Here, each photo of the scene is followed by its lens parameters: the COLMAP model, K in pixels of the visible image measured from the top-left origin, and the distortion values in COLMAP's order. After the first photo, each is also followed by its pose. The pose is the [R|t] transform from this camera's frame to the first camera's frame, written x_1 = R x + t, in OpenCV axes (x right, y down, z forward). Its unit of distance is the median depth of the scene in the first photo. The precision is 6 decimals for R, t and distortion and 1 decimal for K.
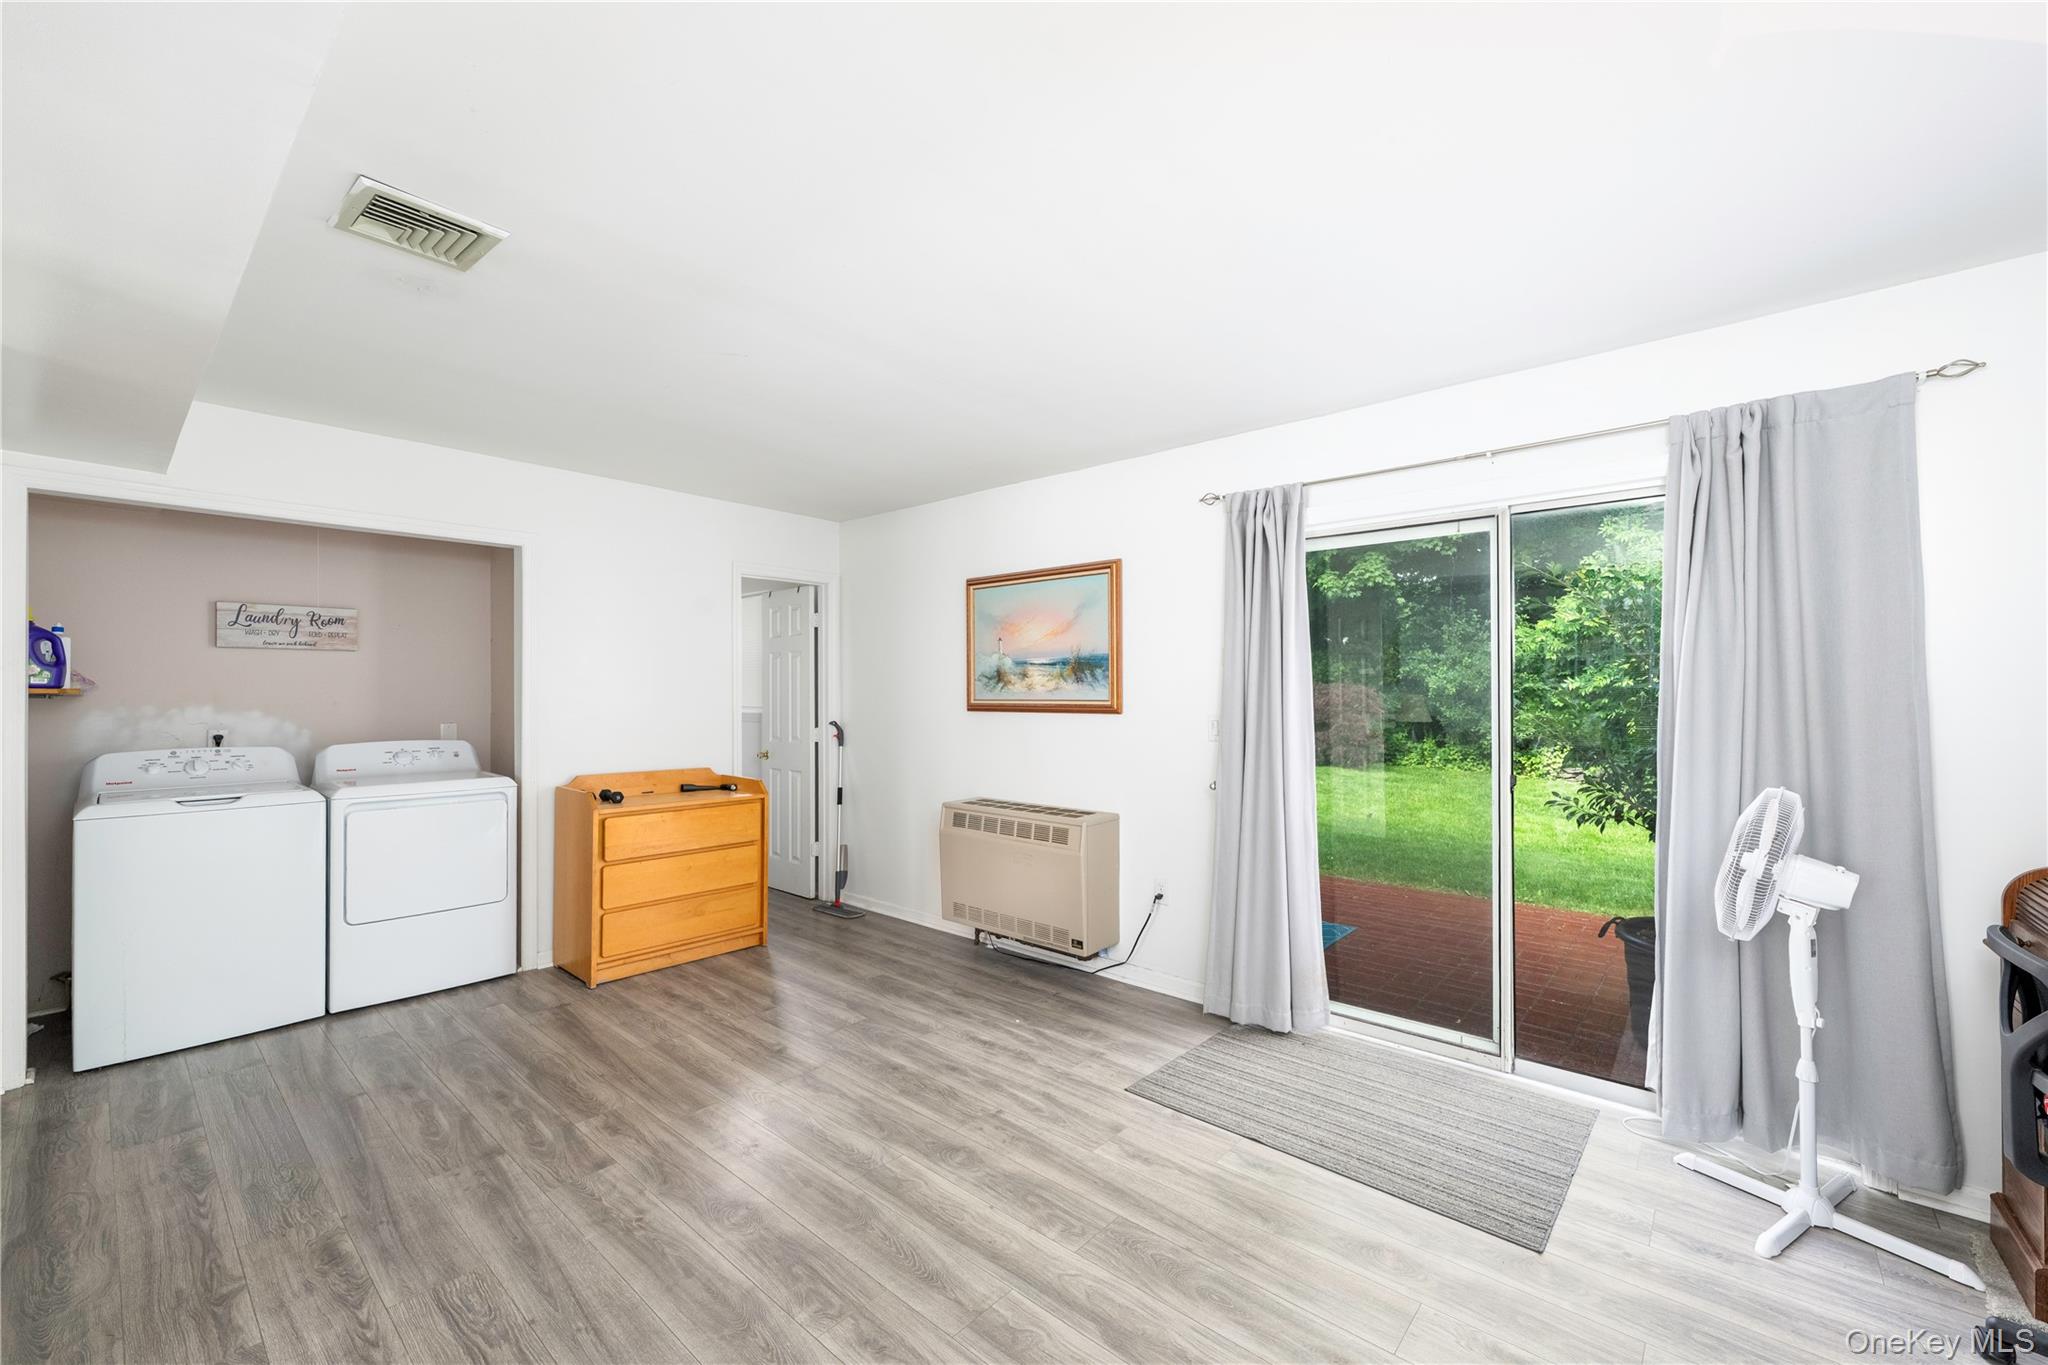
lens RADIAL K [[819.3, 0, 1038.1], [0, 819.3, 685.6], [0, 0, 1]] dist [0.002208, 0.000254]
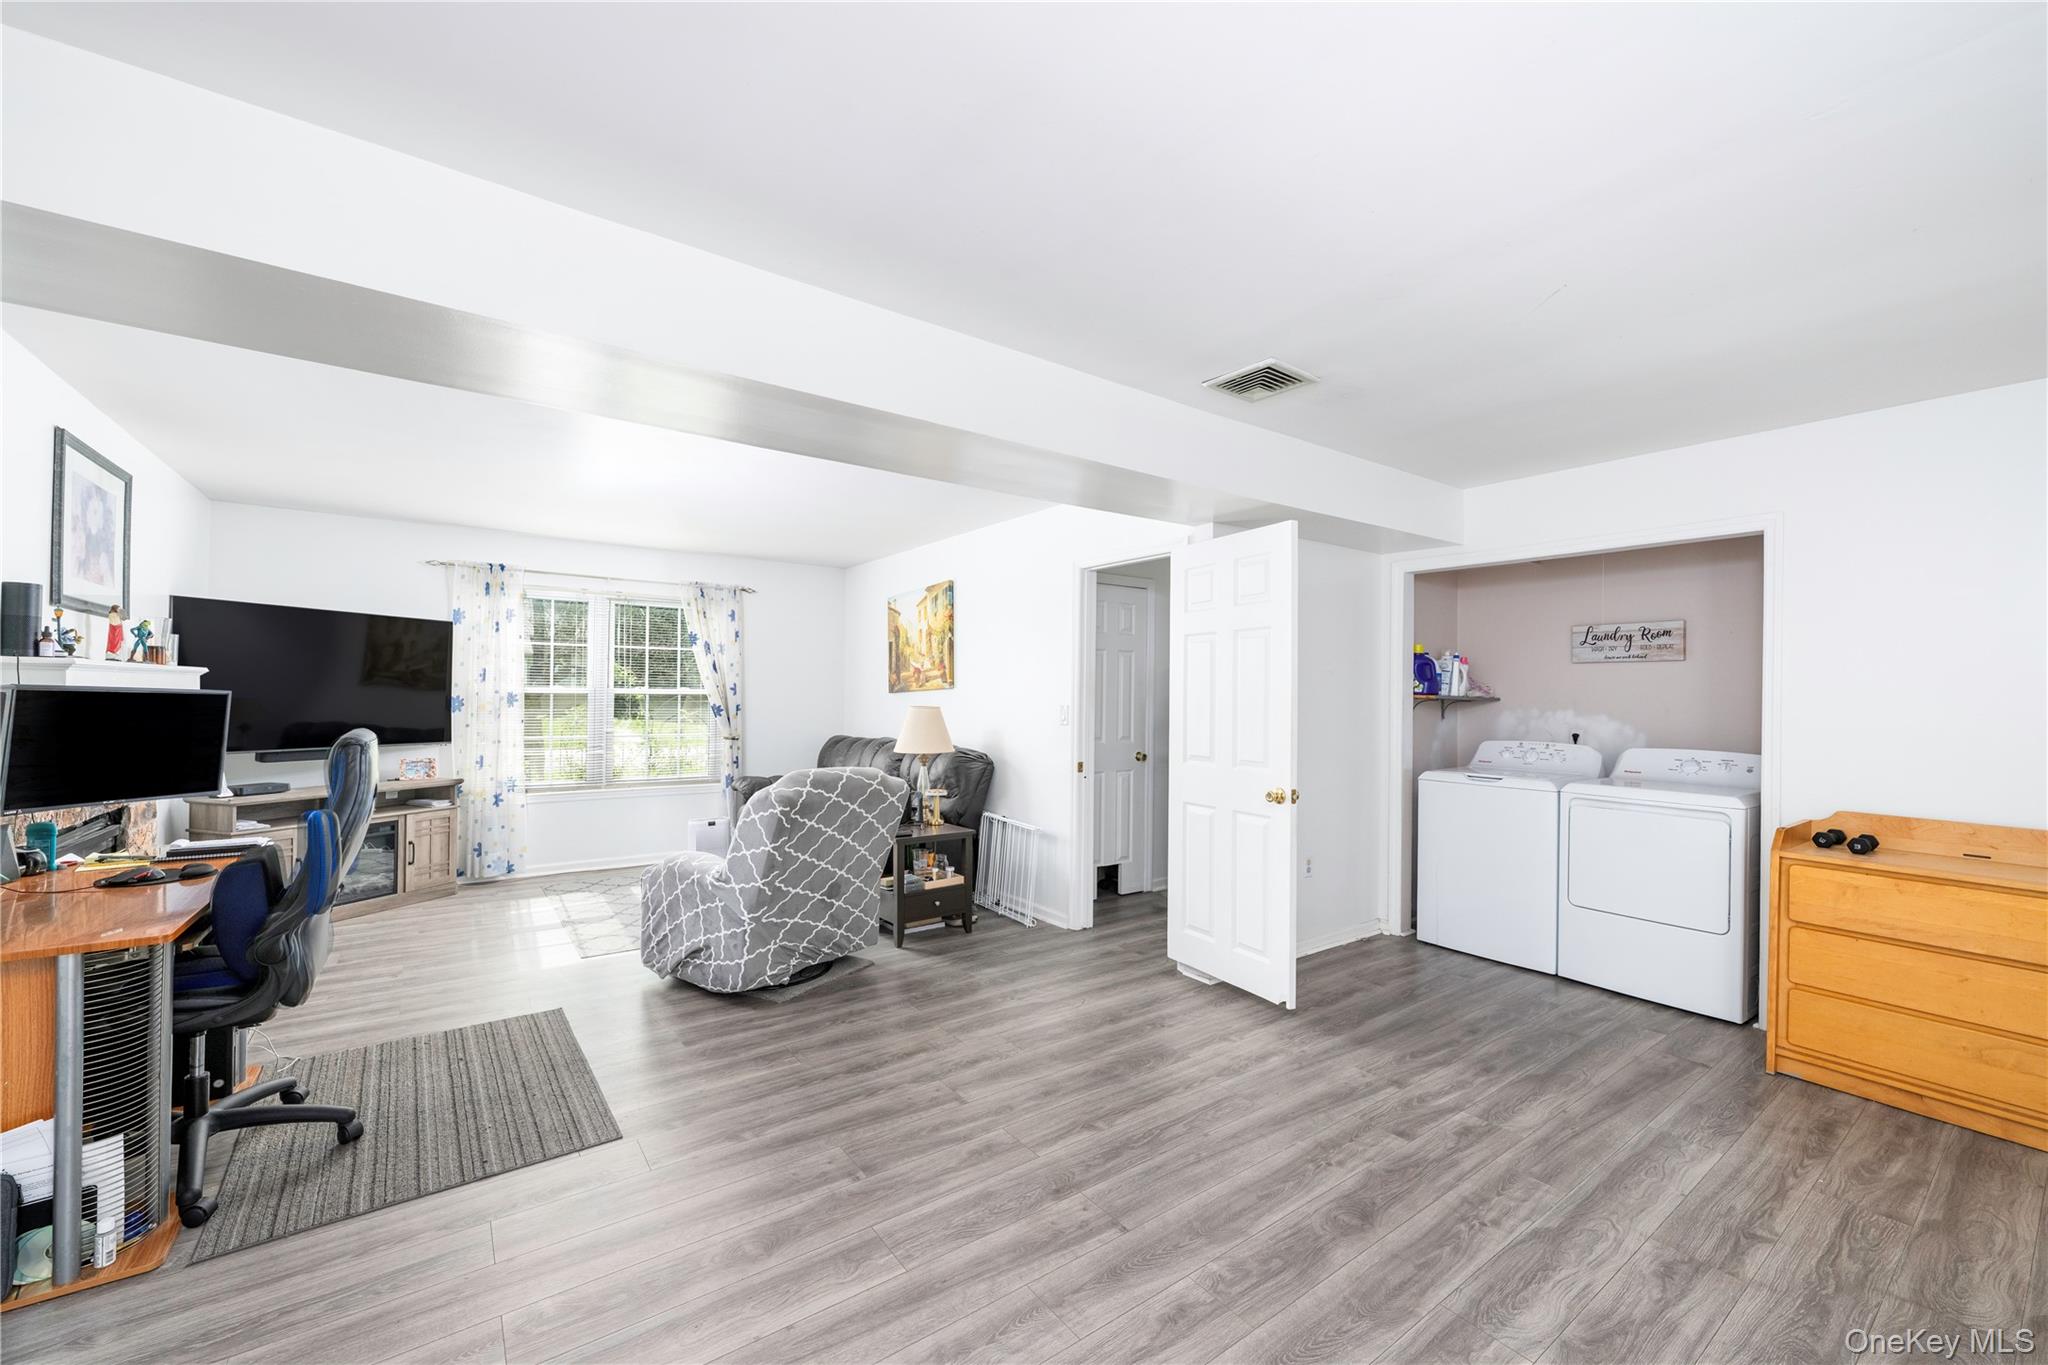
lens RADIAL K [[819.3, 0, 1029.4], [0, 819.3, 687.2], [0, 0, 1]] dist [0.002208, 0.000254]
pose [[-0.229766, -0.008591, -0.973208, 0.418374], [-0.002318, 0.999963, -0.008279, 0.002261], [0.973243, 0.000354, -0.229777, 0.502182]]
